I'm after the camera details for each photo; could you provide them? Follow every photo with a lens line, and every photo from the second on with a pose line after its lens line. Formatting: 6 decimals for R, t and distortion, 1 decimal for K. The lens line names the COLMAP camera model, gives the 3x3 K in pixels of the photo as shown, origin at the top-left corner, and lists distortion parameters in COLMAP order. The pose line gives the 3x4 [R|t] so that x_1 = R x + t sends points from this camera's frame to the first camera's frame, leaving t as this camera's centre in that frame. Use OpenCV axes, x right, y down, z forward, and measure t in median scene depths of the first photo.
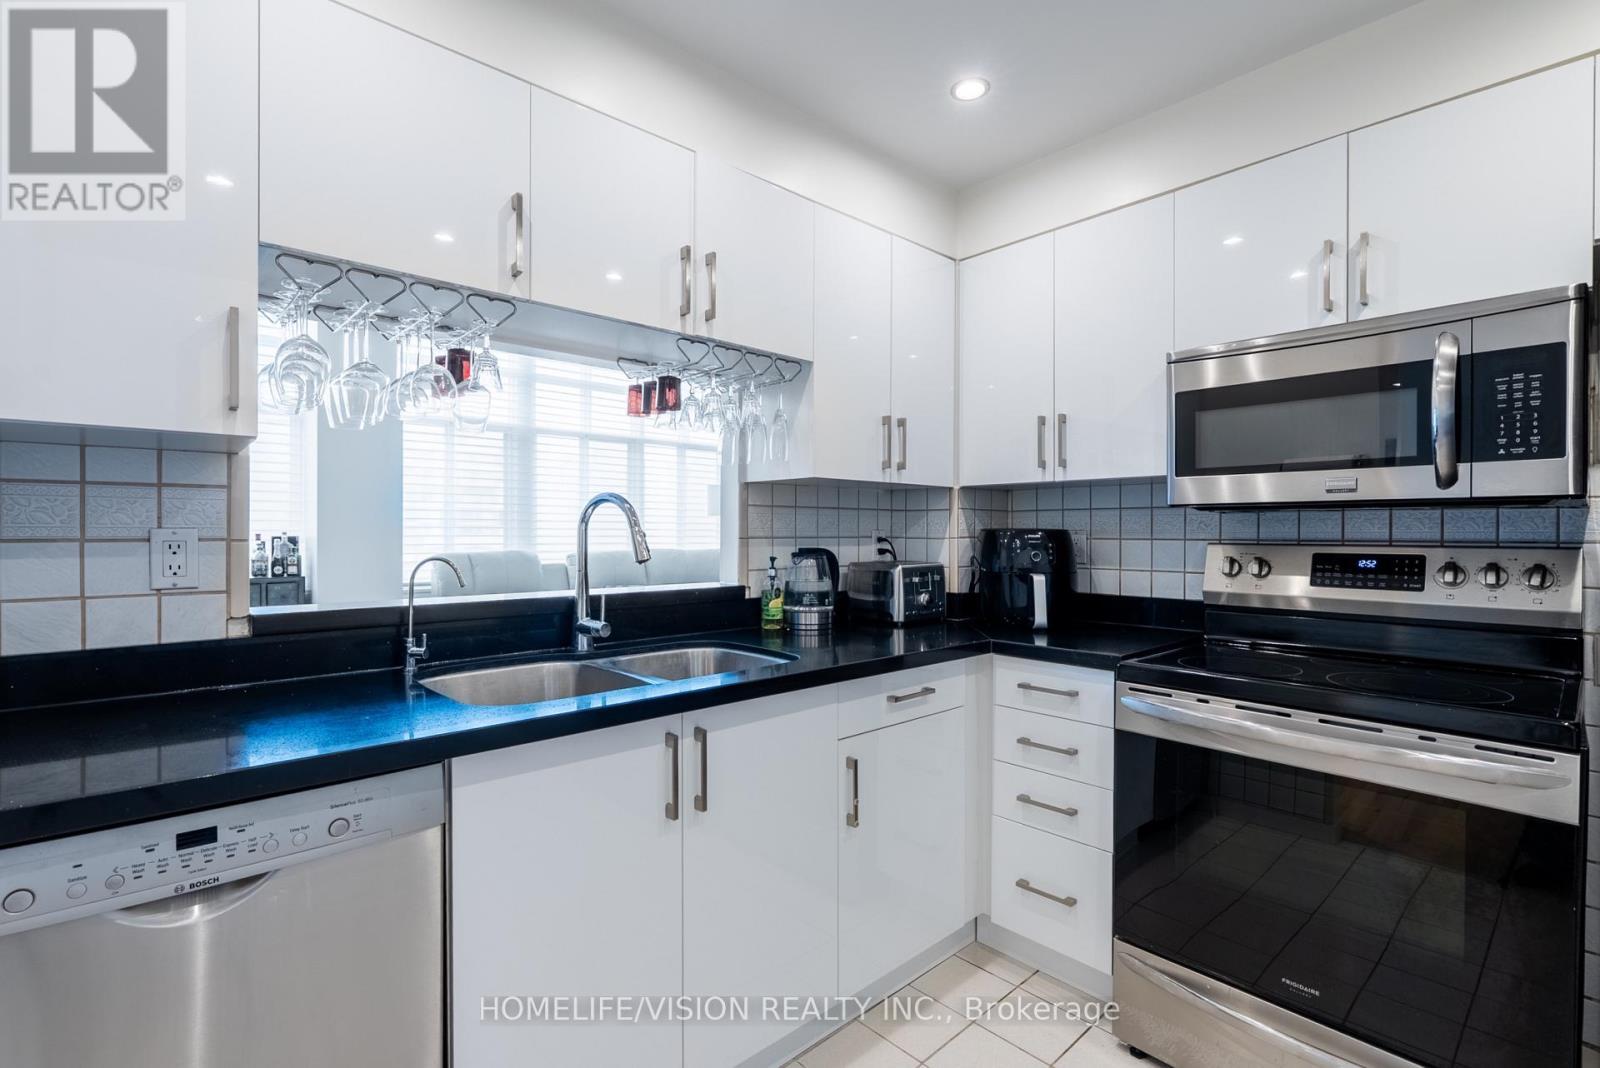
lens RADIAL K [[736.6, 0, 800.1], [0, 736.6, 533.1], [0, 0, 1]] dist [-0.005863, 0.001108]
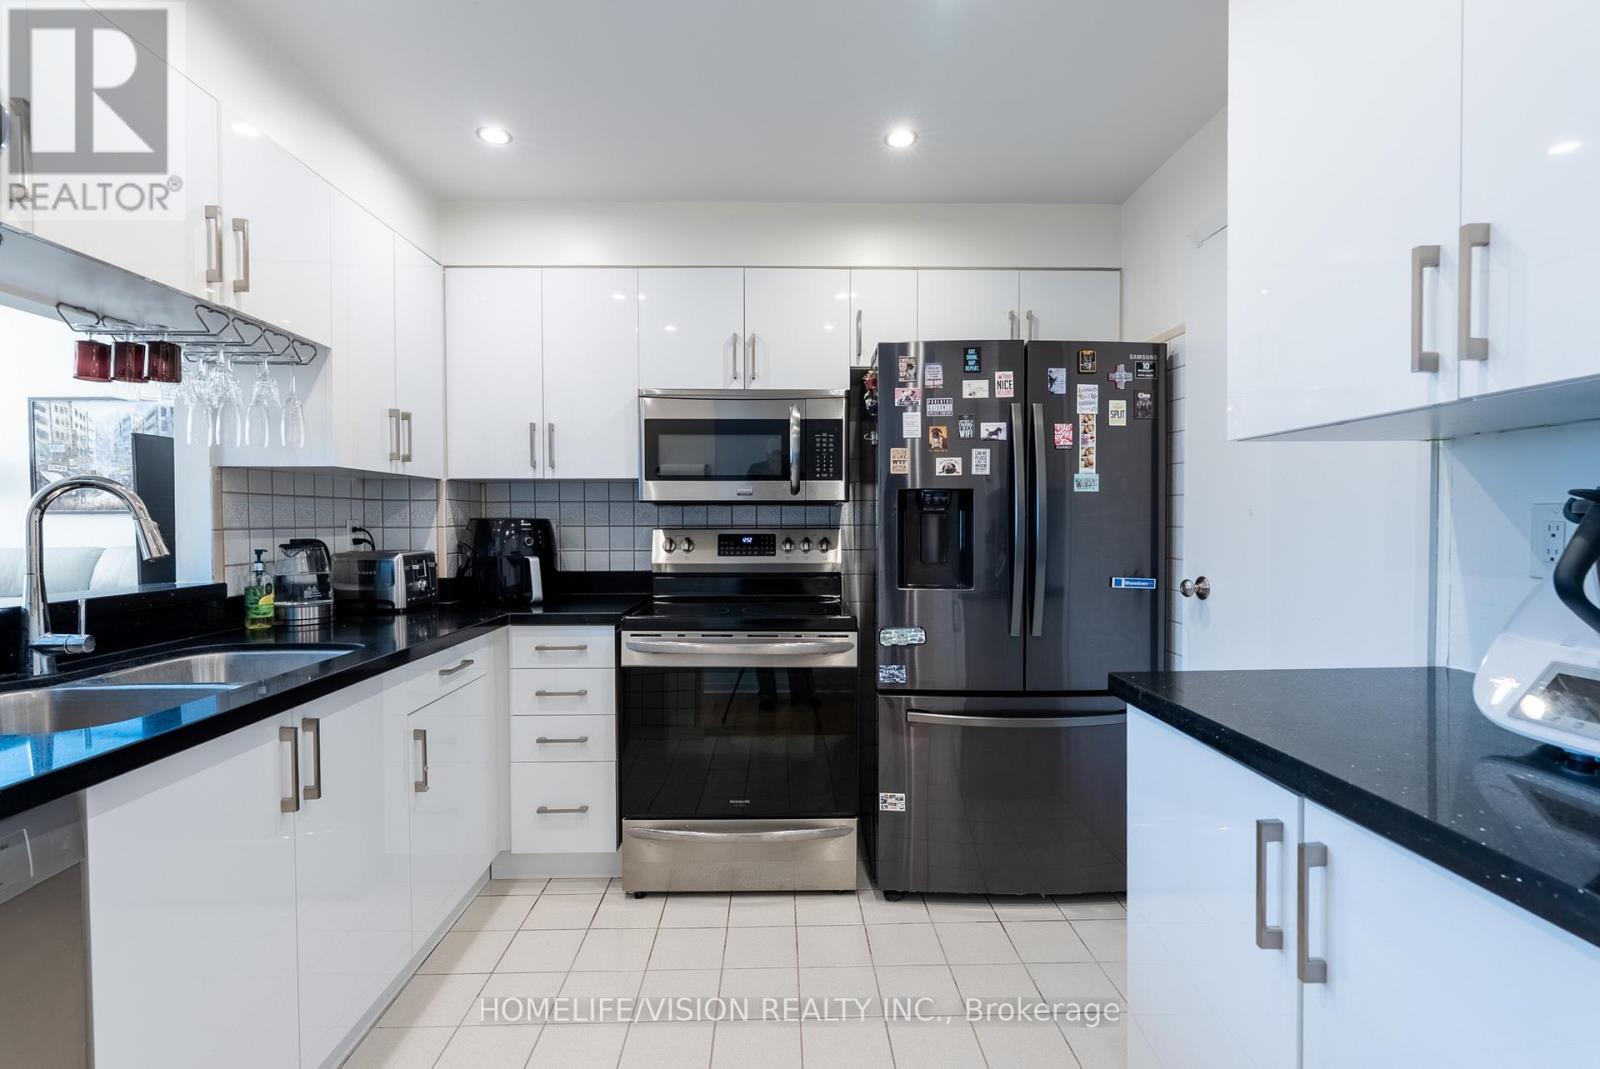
lens RADIAL K [[736.6, 0, 795.2], [0, 736.6, 531.6], [0, 0, 1]] dist [-0.005863, 0.001108]
pose [[0.660594, -0.015811, 0.750577, -0.328040], [0.005275, 0.999851, 0.016420, -0.001762], [-0.750724, -0.006887, 0.660580, -0.115826]]
